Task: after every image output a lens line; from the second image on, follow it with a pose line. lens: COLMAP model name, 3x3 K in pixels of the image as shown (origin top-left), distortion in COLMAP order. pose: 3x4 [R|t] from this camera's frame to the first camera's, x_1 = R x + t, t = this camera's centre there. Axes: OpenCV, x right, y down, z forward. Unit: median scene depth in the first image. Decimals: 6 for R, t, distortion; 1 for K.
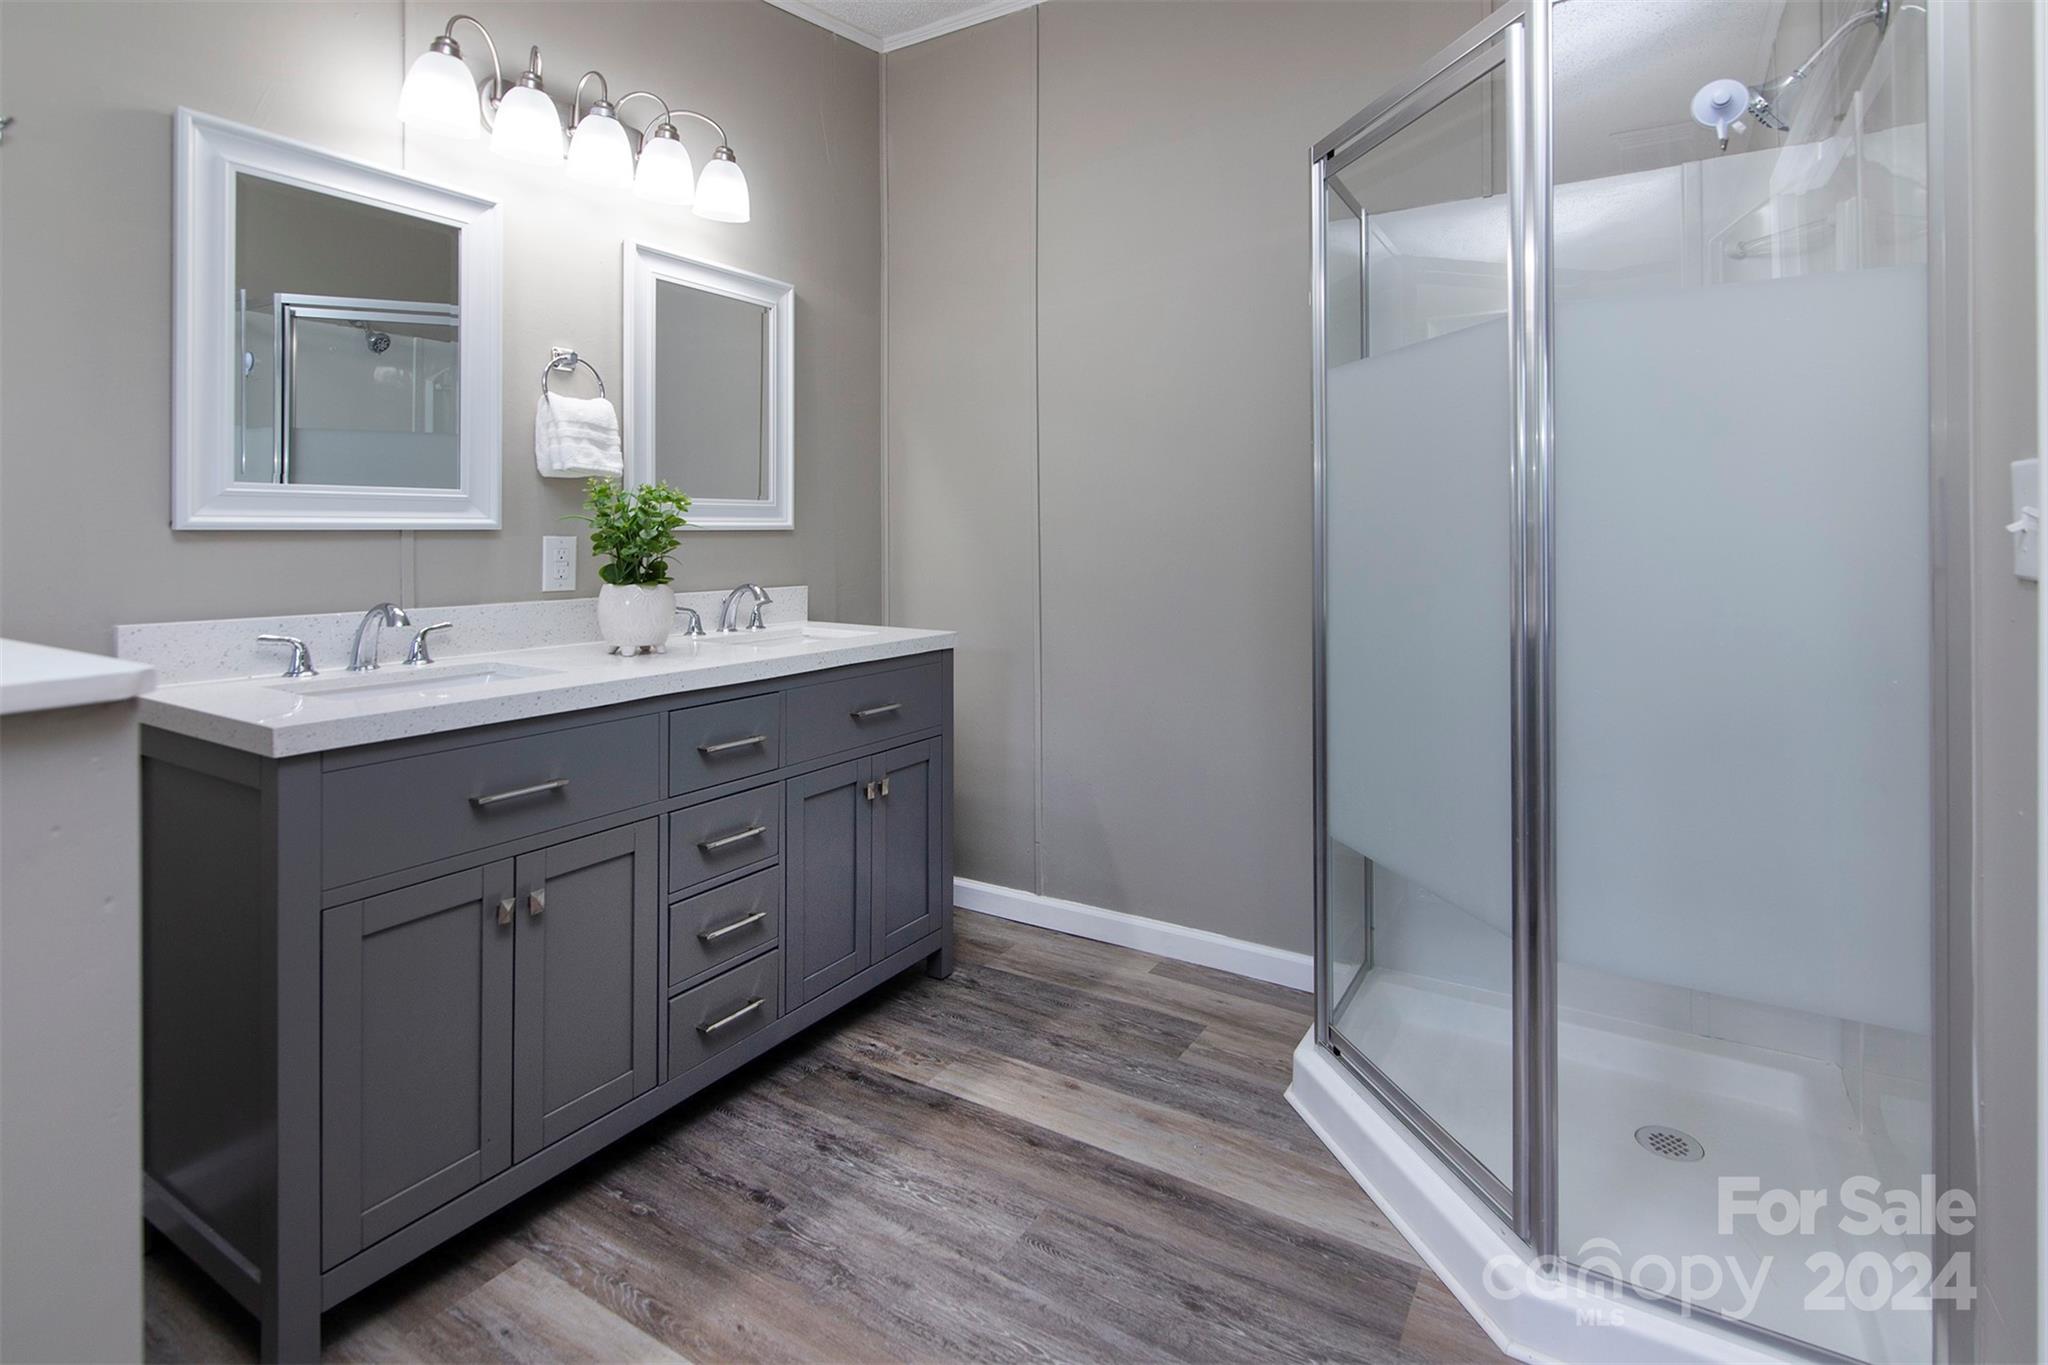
lens RADIAL K [[1000.4, 0, 1029.0], [0, 1000.4, 532.4], [0, 0, 1]] dist [-0.010124, 0.001126]
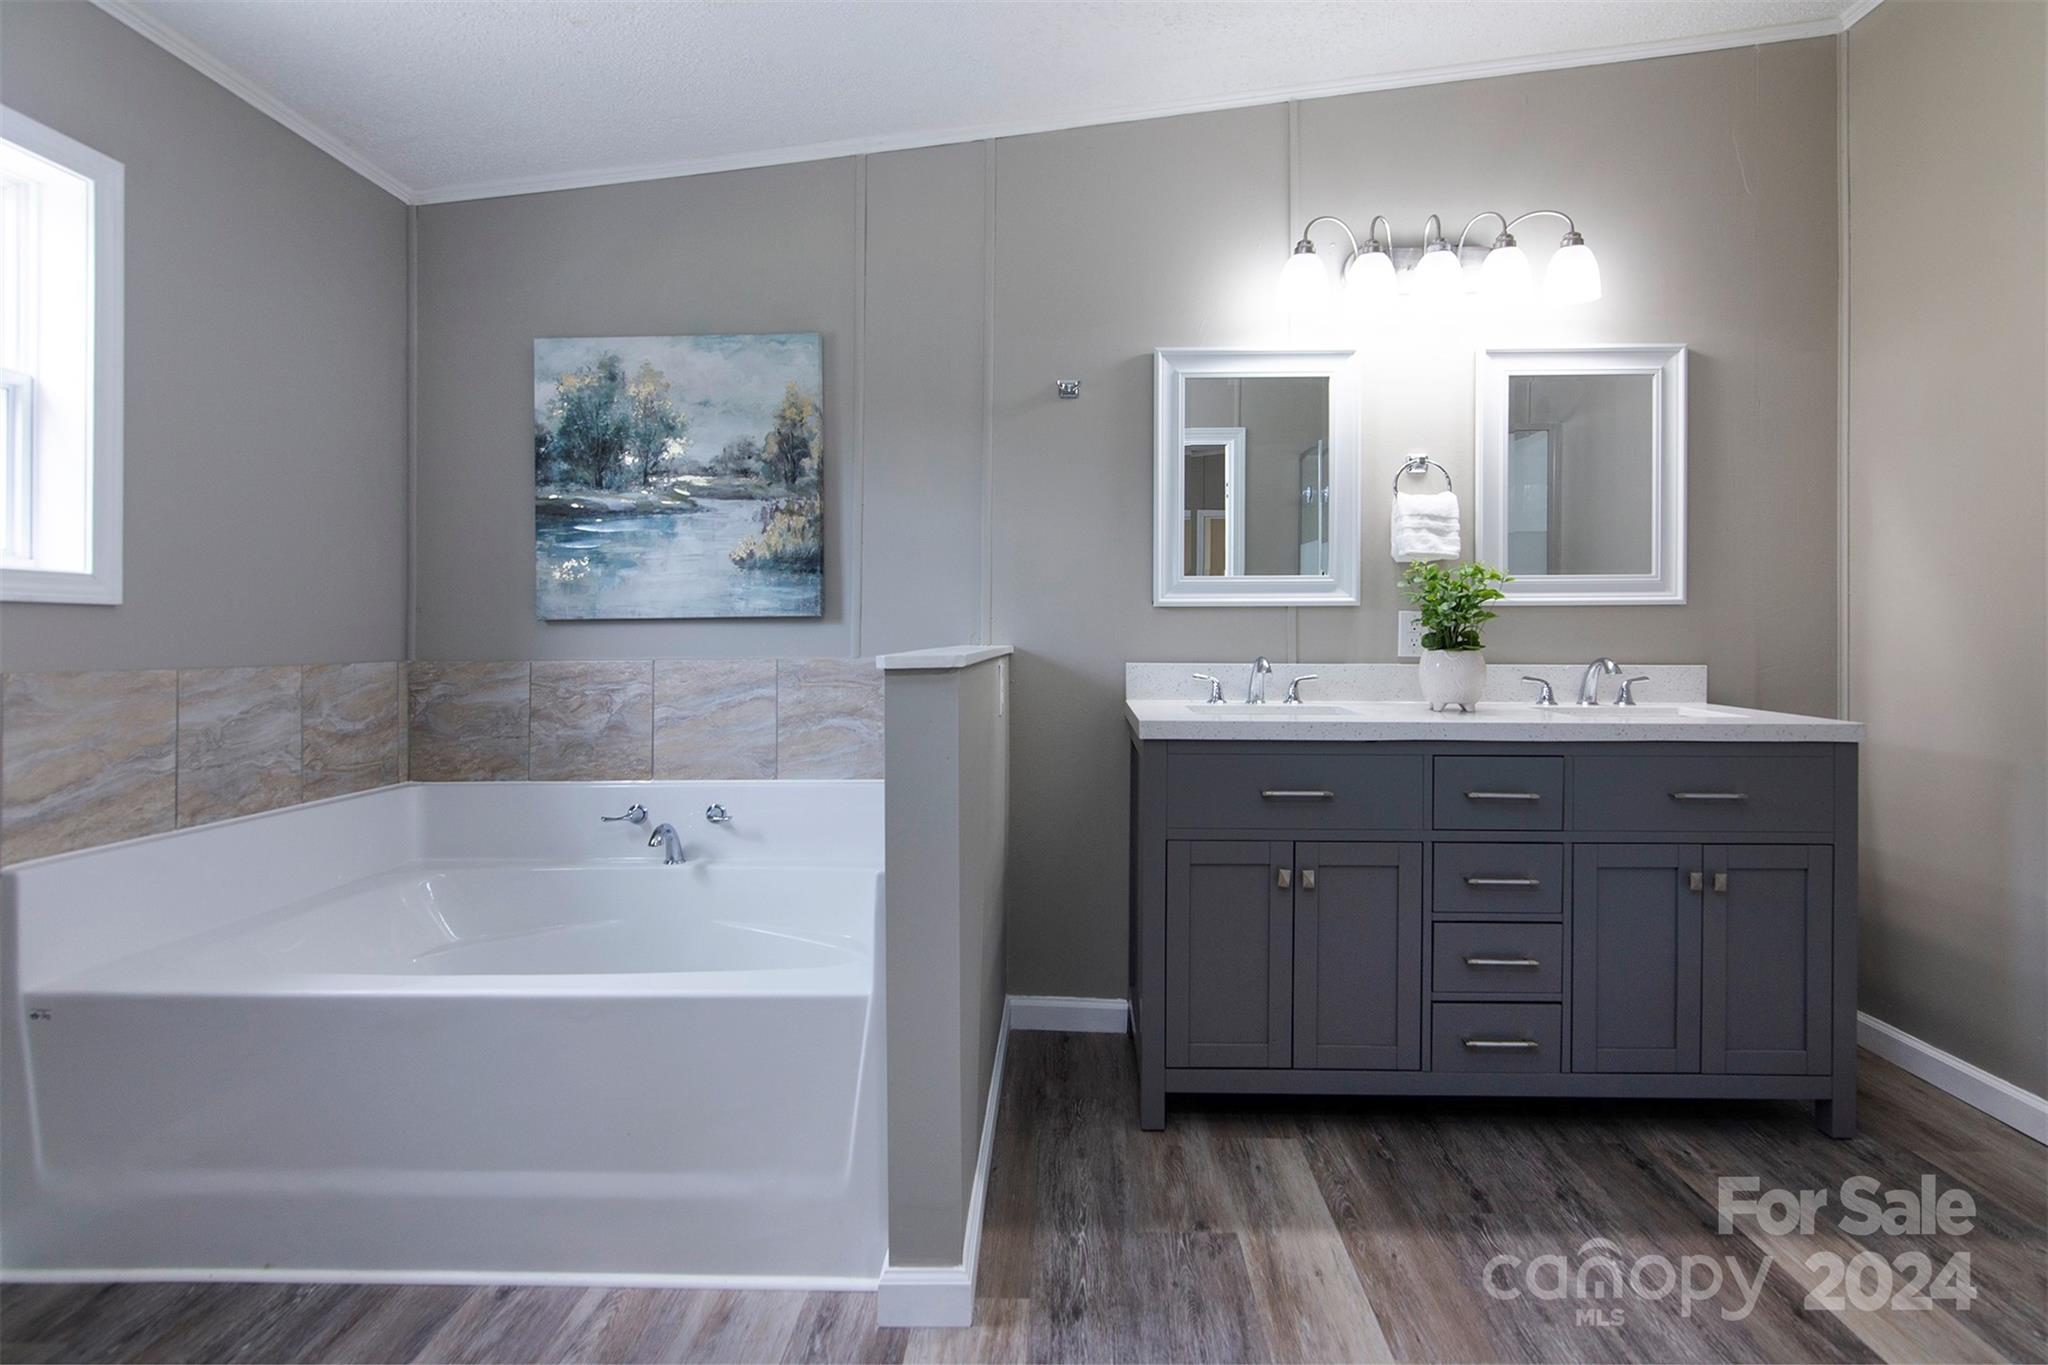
lens RADIAL K [[1000.4, 0, 1049.5], [0, 1000.4, 629.7], [0, 0, 1]] dist [-0.010124, 0.001126]
pose [[0.493132, -0.002312, -0.869951, 0.384415], [0.001846, 0.999997, -0.001611, 0.029209], [0.869953, -0.000812, 0.493135, 0.029167]]
